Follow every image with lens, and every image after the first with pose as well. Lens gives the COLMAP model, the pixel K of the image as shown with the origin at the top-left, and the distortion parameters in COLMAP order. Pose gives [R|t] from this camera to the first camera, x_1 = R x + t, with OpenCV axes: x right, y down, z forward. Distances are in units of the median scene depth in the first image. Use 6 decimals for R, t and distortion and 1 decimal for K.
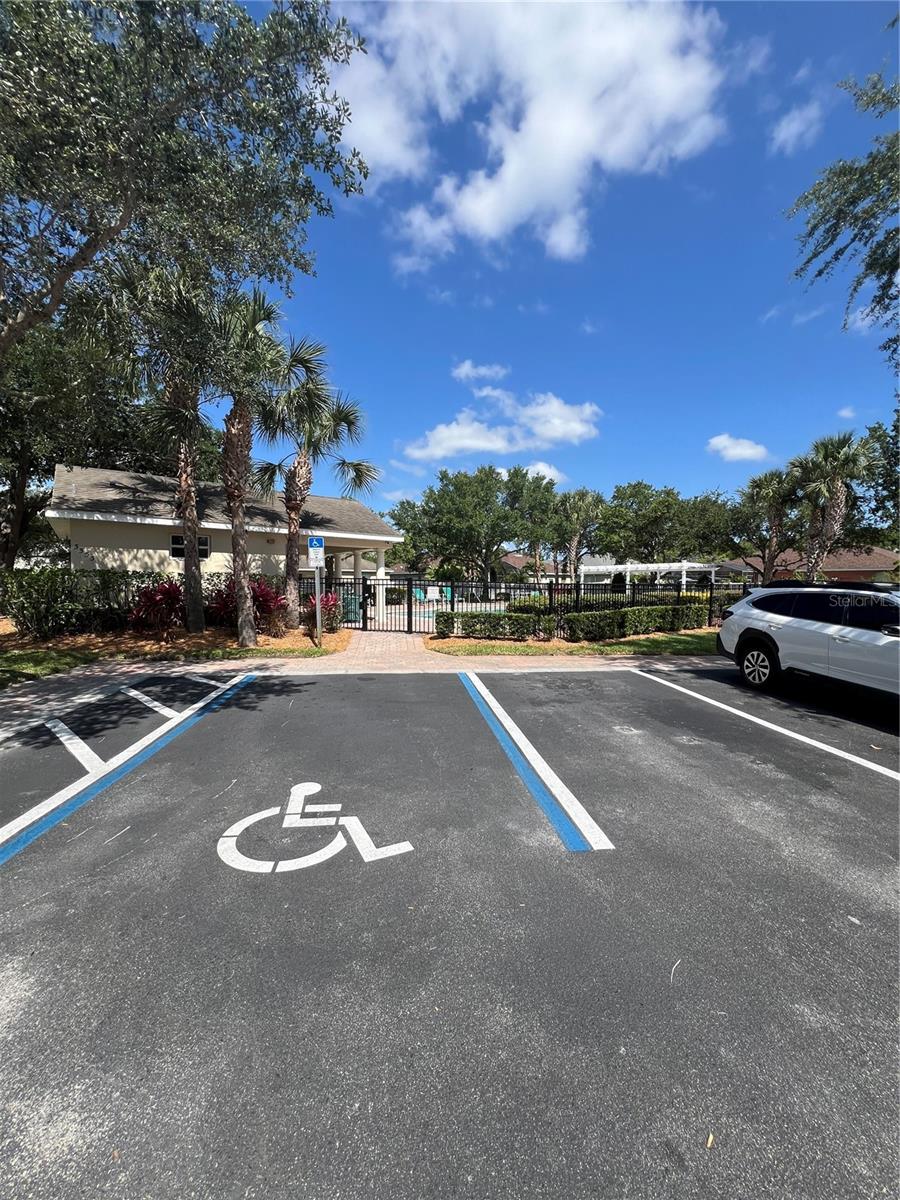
lens RADIAL K [[479.7, 0, 450.0], [0, 479.7, 600.0], [0, 0, 1]] dist [-0.003202, 0.000167]
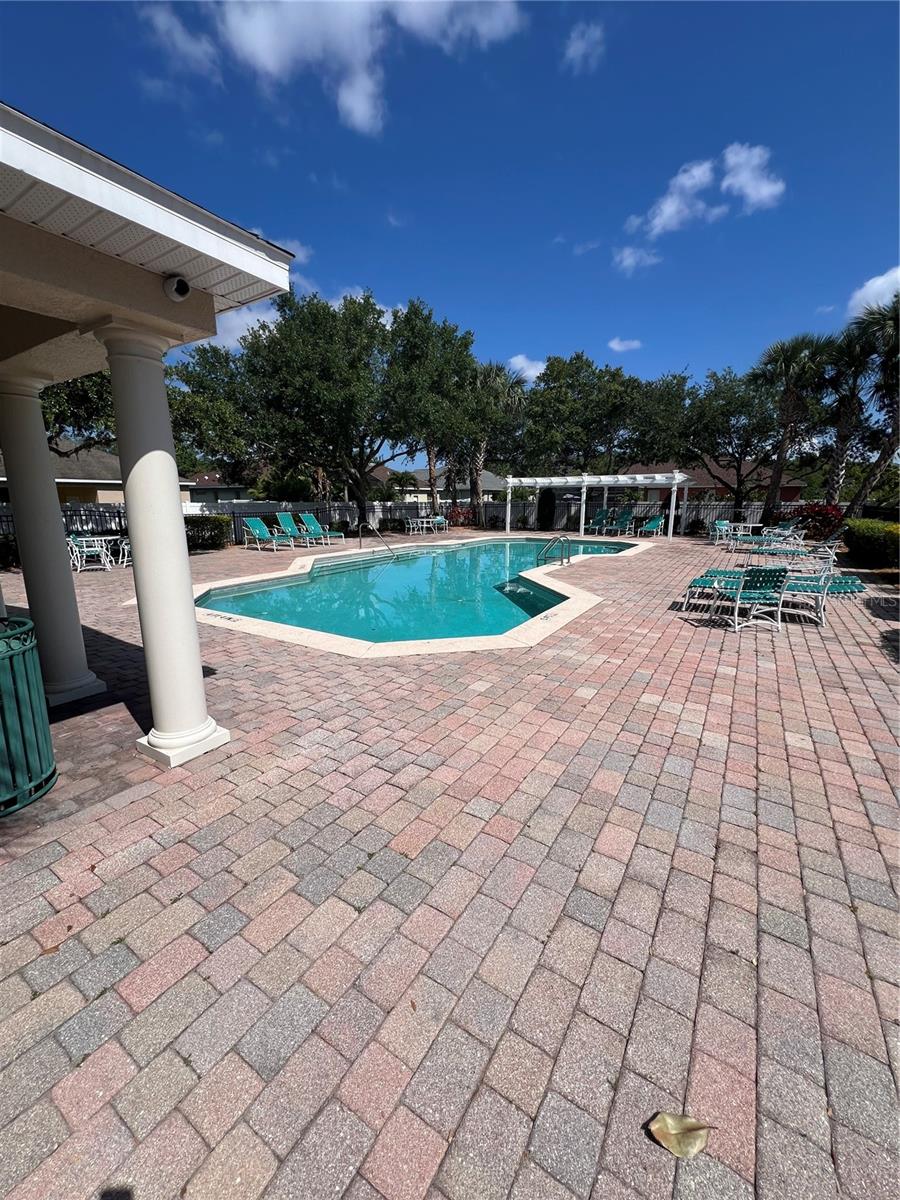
lens RADIAL K [[479.7, 0, 450.0], [0, 479.7, 600.0], [0, 0, 1]] dist [-0.003202, 0.000167]
pose [[0.929527, -0.079328, 0.360119, -0.058929], [0.016224, 0.984439, 0.174976, -0.020866], [-0.368396, -0.156803, 0.916350, 0.388457]]
